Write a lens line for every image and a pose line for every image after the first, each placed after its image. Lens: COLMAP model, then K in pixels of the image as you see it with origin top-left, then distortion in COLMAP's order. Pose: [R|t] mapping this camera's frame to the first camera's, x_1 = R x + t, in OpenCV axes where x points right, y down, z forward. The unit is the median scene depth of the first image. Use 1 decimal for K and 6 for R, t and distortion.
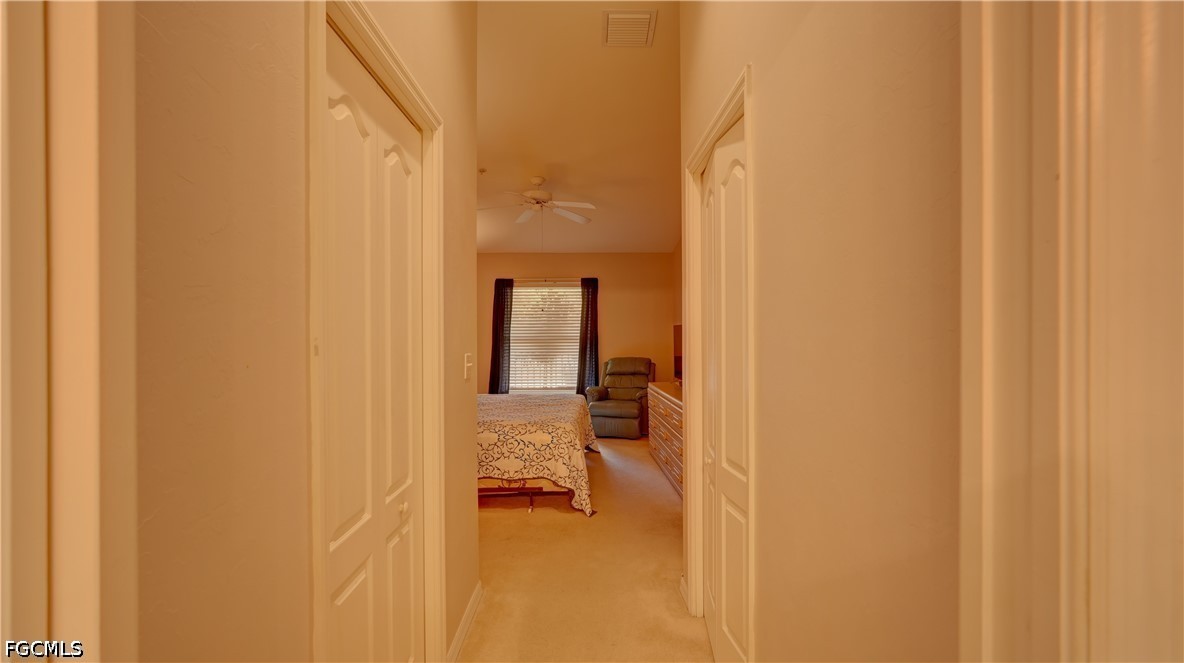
lens RADIAL K [[517.7, 0, 589.2], [0, 517.7, 338.5], [0, 0, 1]] dist [-0.006733, 0.004000]
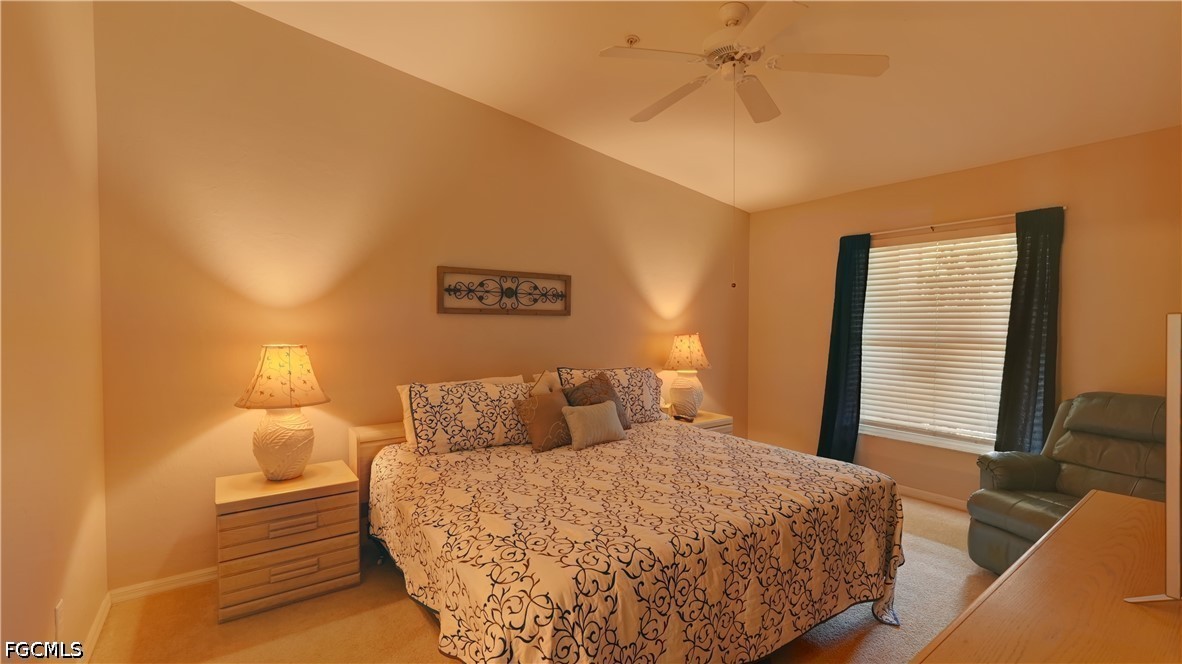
lens RADIAL K [[516.8, 0, 586.8], [0, 516.8, 335.8], [0, 0, 1]] dist [-0.006733, 0.004000]
pose [[0.568133, 0.026623, -0.822506, 0.150494], [-0.010592, 0.999630, 0.025040, -0.013064], [0.822869, -0.005514, 0.568205, 0.414135]]
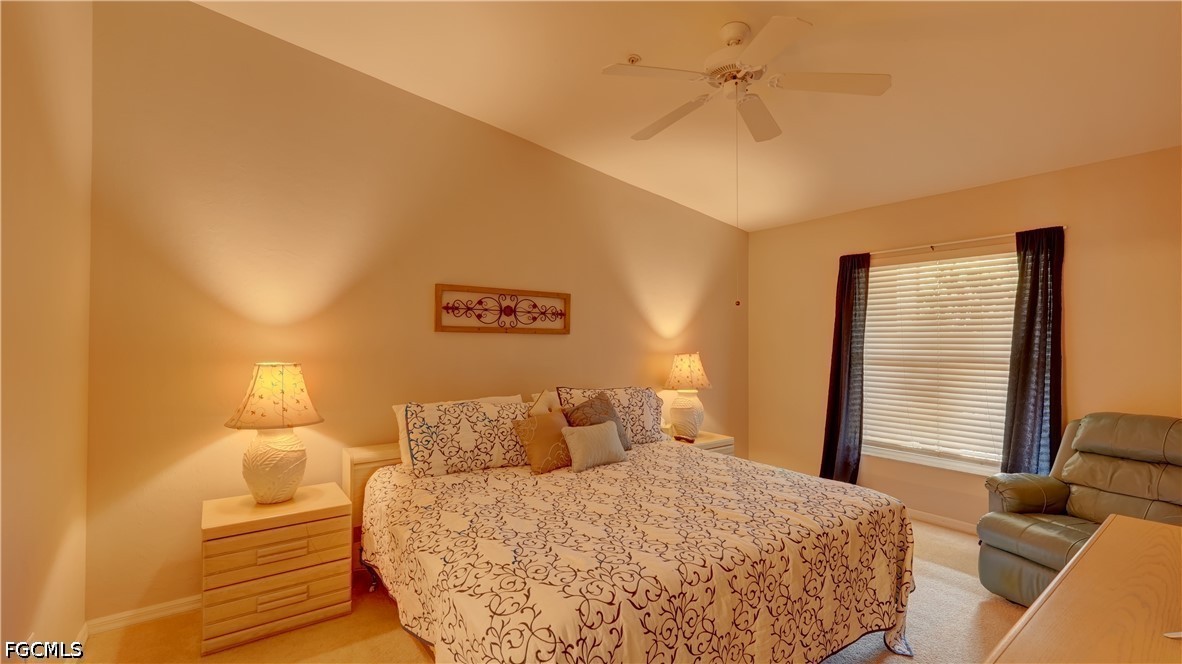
lens RADIAL K [[516.8, 0, 587.6], [0, 516.8, 336.5], [0, 0, 1]] dist [-0.006733, 0.004000]
pose [[0.574469, -0.001674, -0.818525, 0.143367], [-0.012681, 0.999860, -0.010944, -0.012443], [0.818428, 0.016667, 0.574367, 0.415550]]
